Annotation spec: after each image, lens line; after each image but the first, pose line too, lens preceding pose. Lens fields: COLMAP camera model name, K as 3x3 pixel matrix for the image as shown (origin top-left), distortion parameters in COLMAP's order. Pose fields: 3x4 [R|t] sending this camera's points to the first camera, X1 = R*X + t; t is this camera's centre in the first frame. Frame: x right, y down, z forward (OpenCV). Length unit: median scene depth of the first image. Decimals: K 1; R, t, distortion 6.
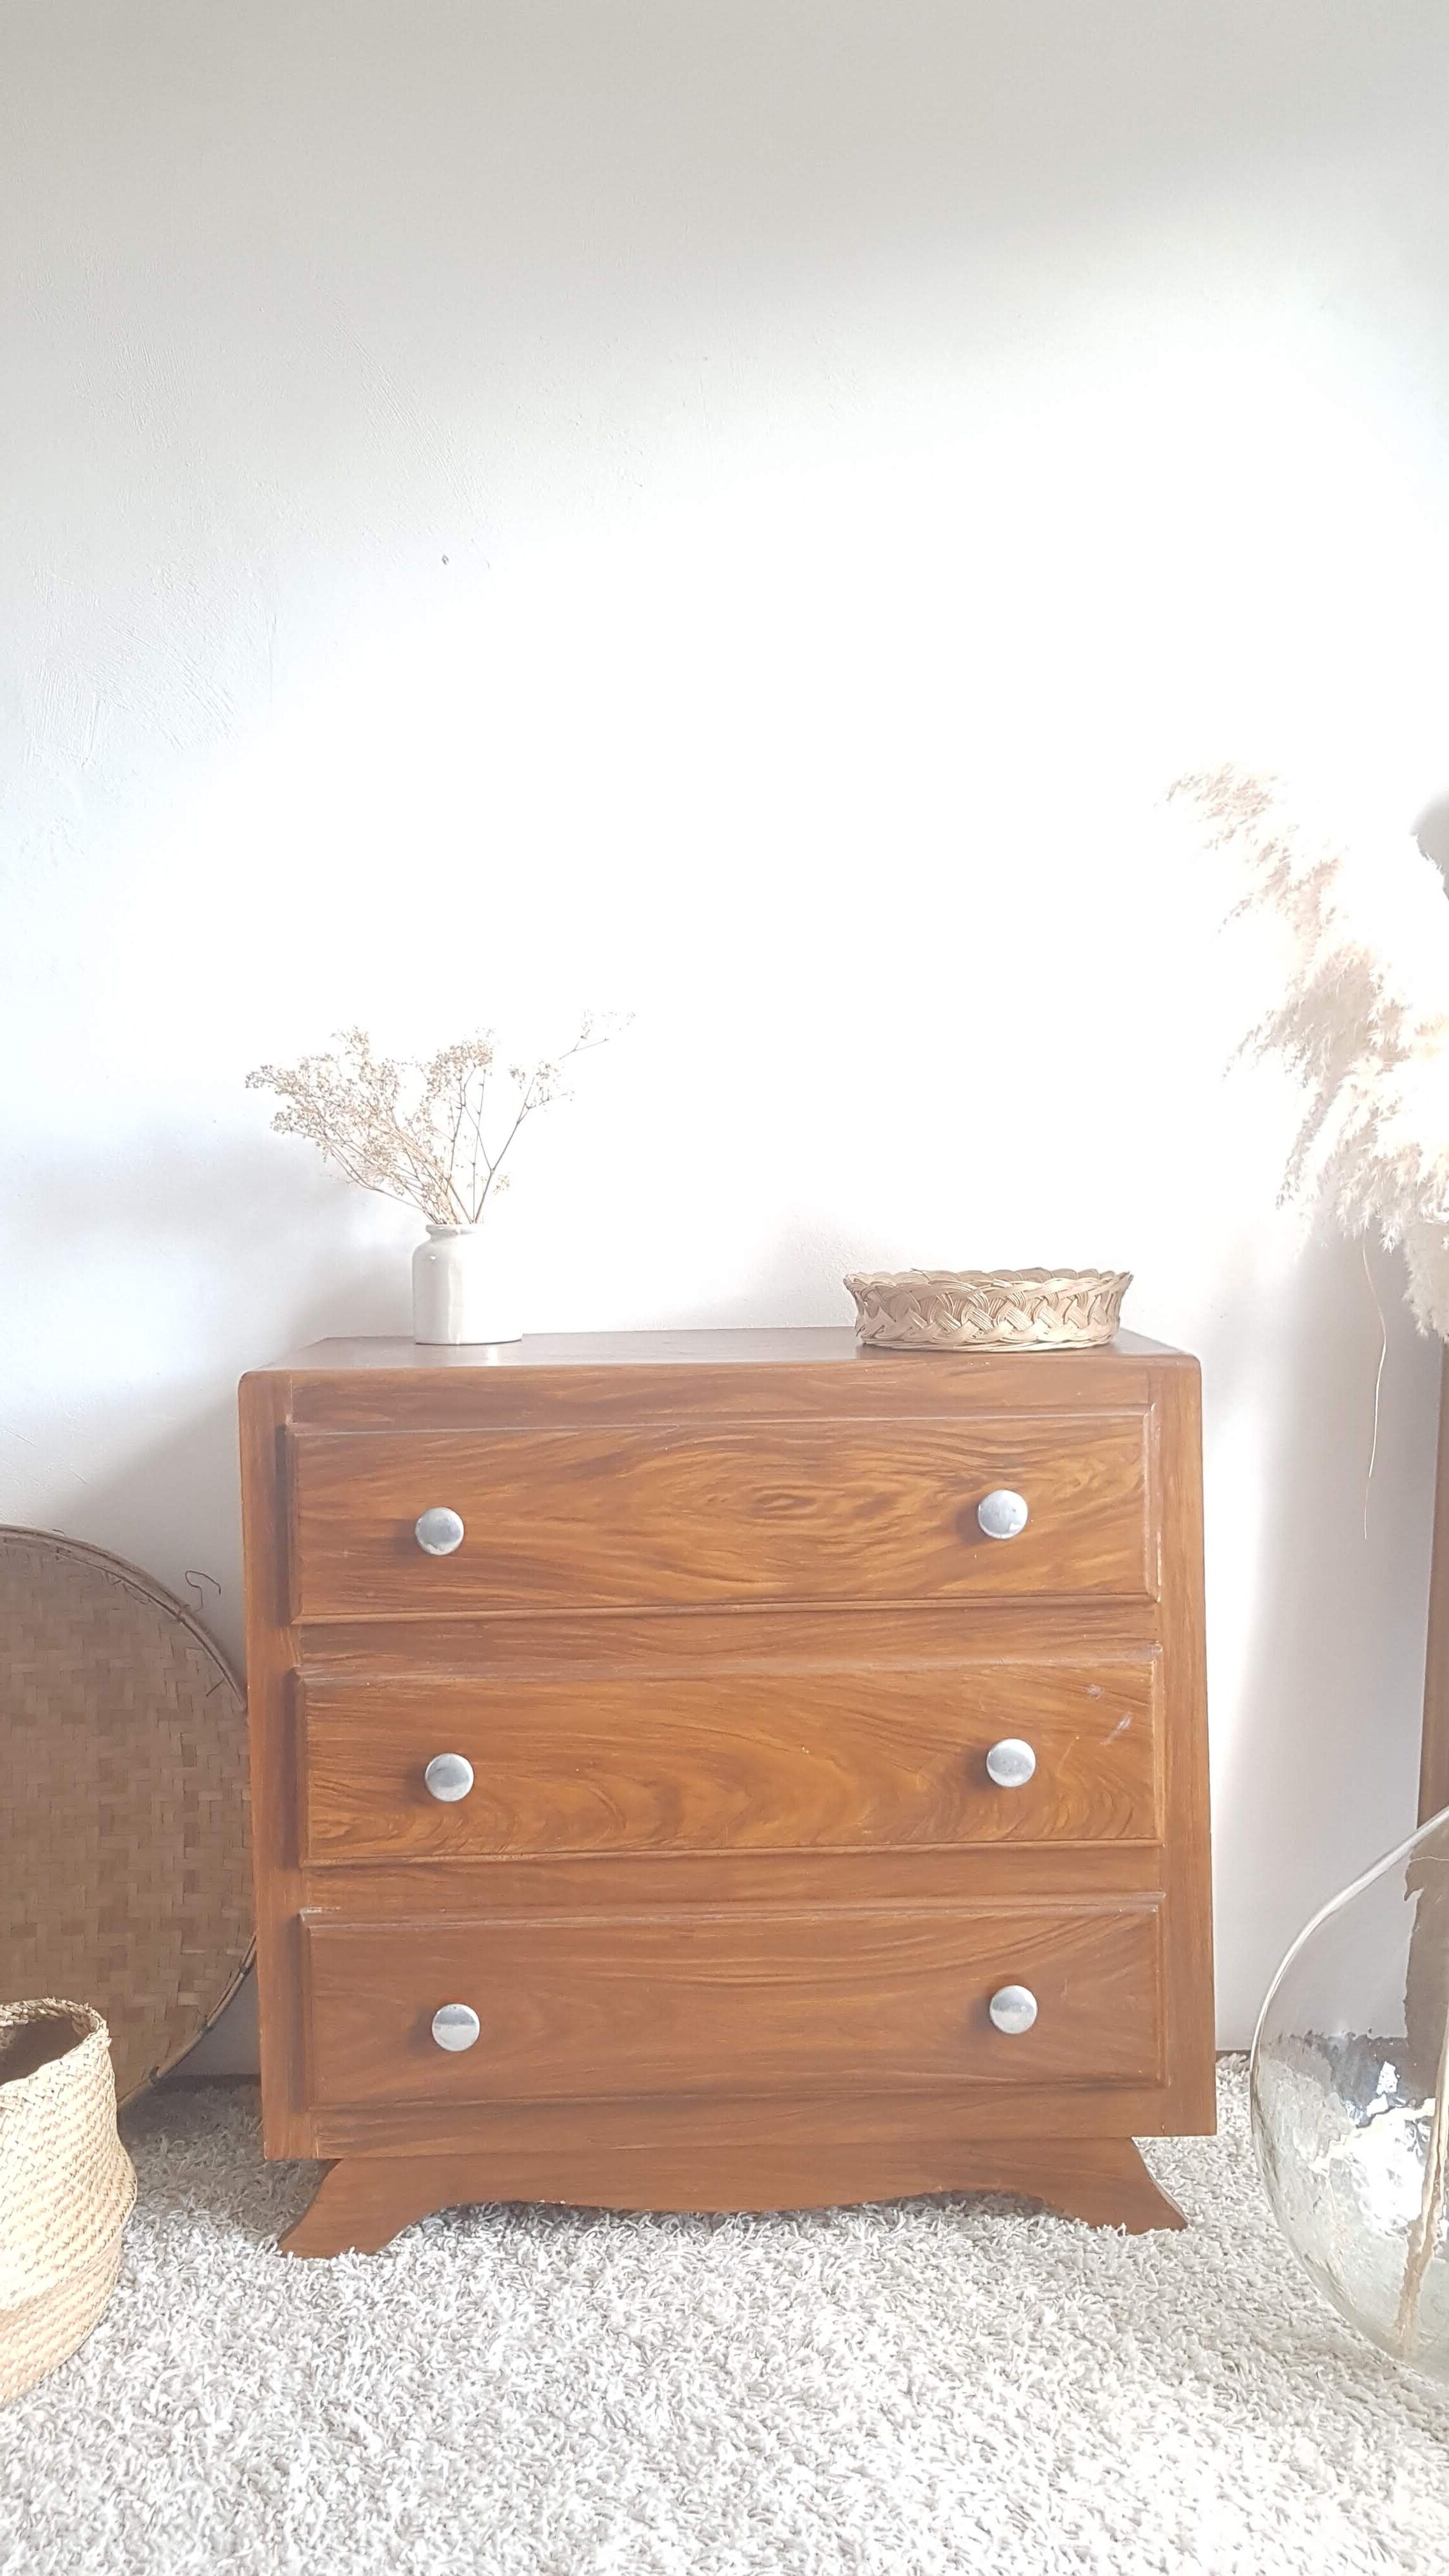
lens RADIAL K [[2034.5, 0, 736.8], [0, 2034.5, 1236.2], [0, 0, 1]] dist [-0.008001, -0.011426]
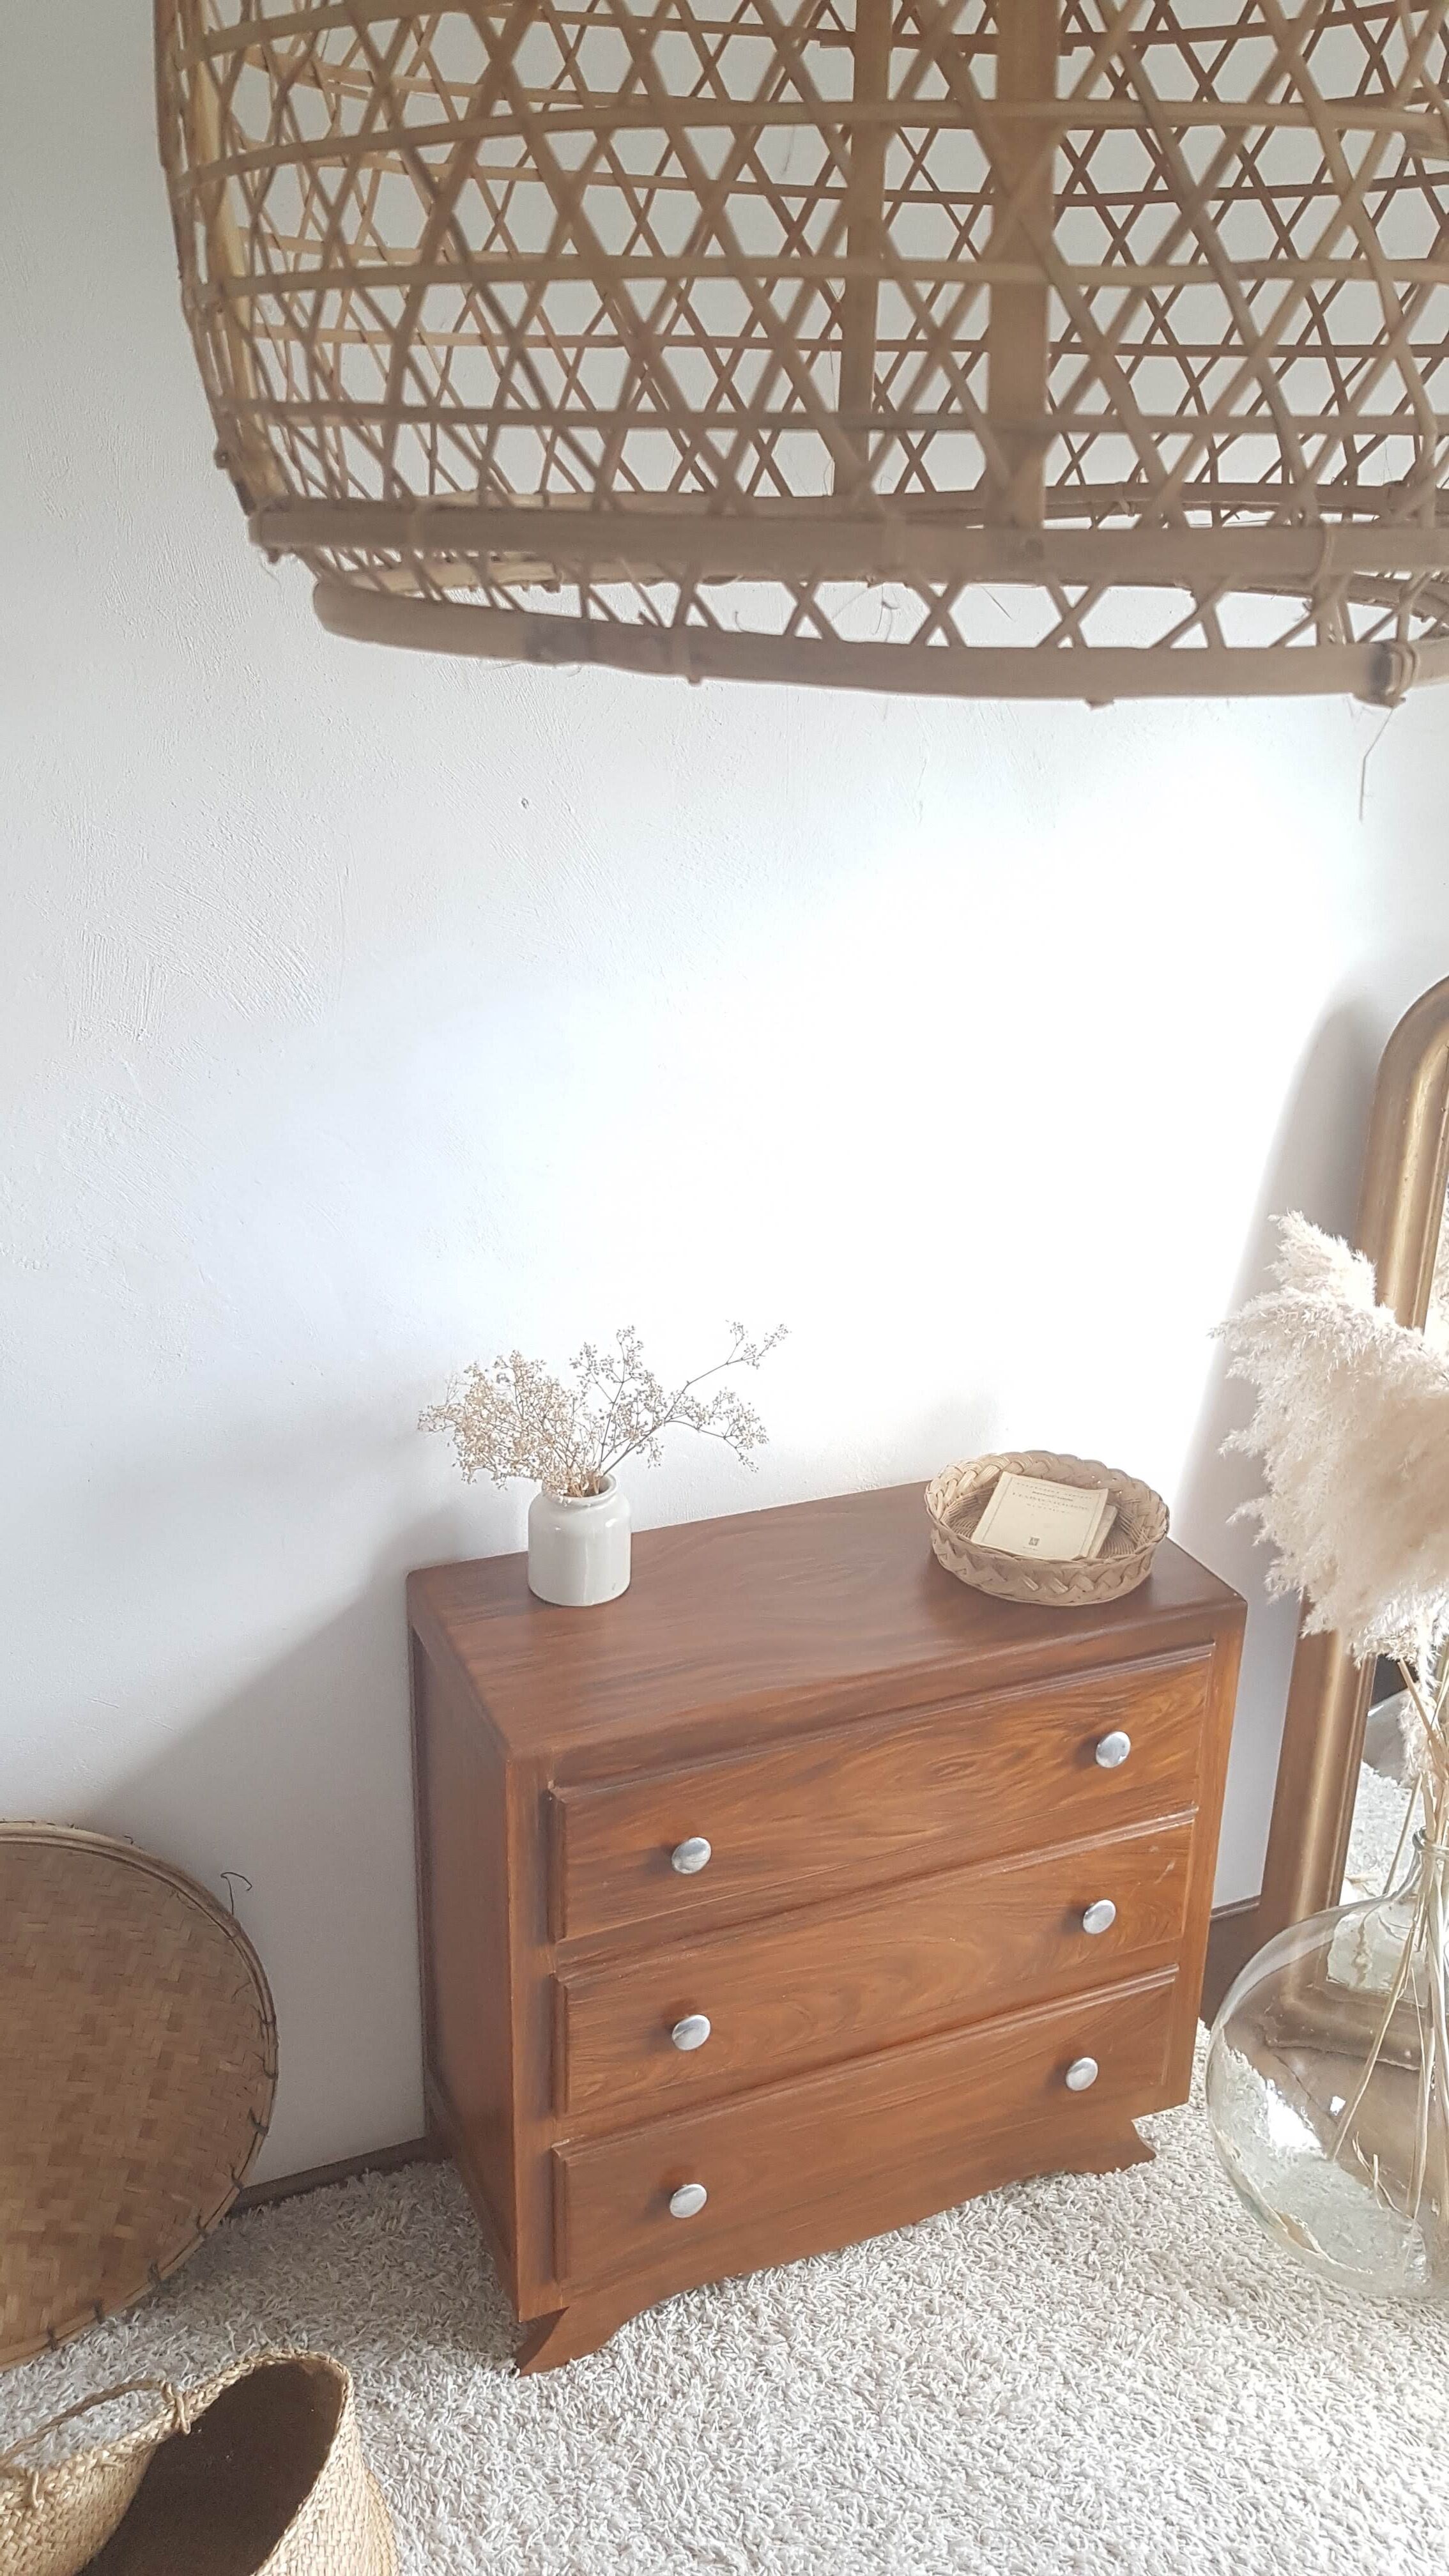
lens RADIAL K [[2033.2, 0, 769.0], [0, 2033.2, 1229.5], [0, 0, 1]] dist [-0.008768, -0.007176]
pose [[0.917884, -0.084257, 0.387801, -0.510081], [-0.040284, 0.952372, 0.302267, -0.525625], [-0.394799, -0.293068, 0.870773, 0.096536]]
